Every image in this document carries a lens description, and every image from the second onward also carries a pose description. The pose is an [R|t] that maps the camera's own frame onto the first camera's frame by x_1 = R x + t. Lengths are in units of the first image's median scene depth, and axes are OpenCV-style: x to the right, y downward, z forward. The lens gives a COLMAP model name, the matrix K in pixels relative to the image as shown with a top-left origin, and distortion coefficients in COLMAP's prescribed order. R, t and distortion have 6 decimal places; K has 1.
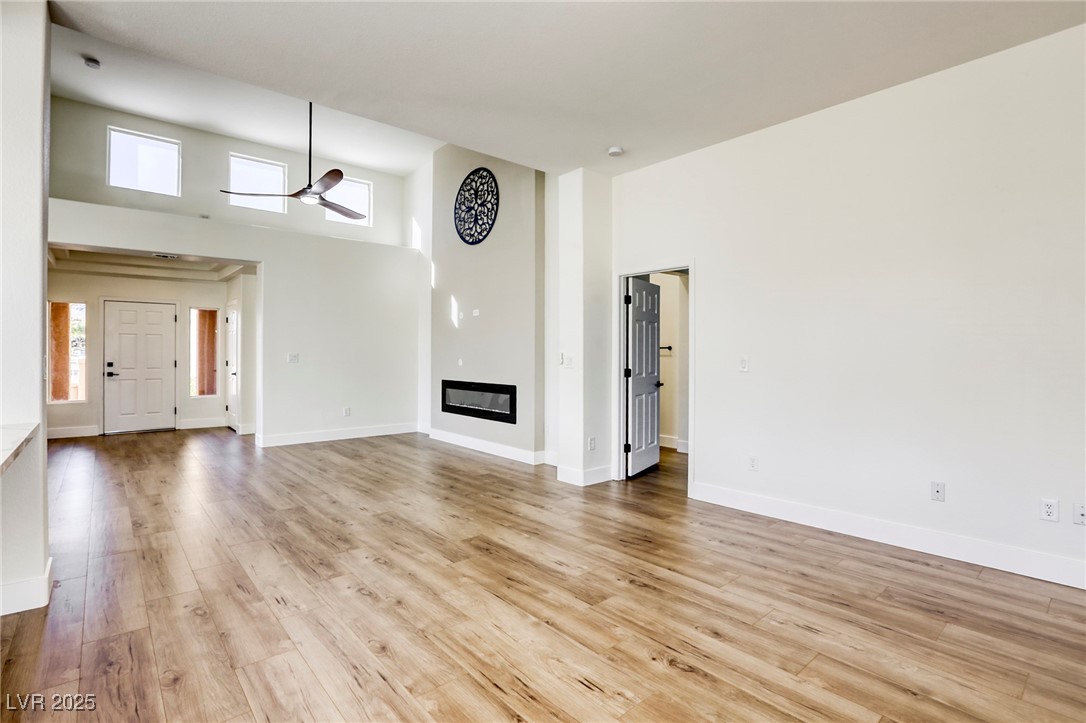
lens RADIAL K [[529.9, 0, 591.7], [0, 529.9, 357.5], [0, 0, 1]] dist [-0.059372, 0.000275]
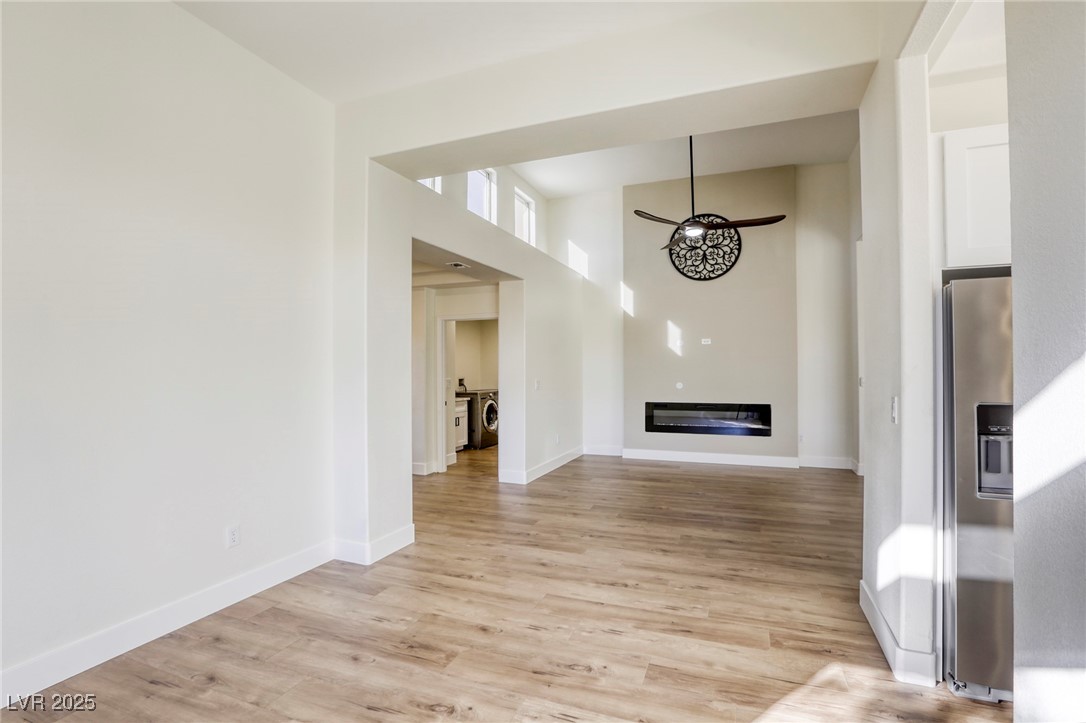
lens RADIAL K [[511.3, 0, 578.9], [0, 511.3, 348.0], [0, 0, 1]] dist [-0.001387, -0.000032]
pose [[0.900398, 0.012628, 0.434885, -0.934125], [0.011168, 0.998578, -0.052118, -0.017894], [-0.434925, 0.051783, 0.898977, 0.144923]]
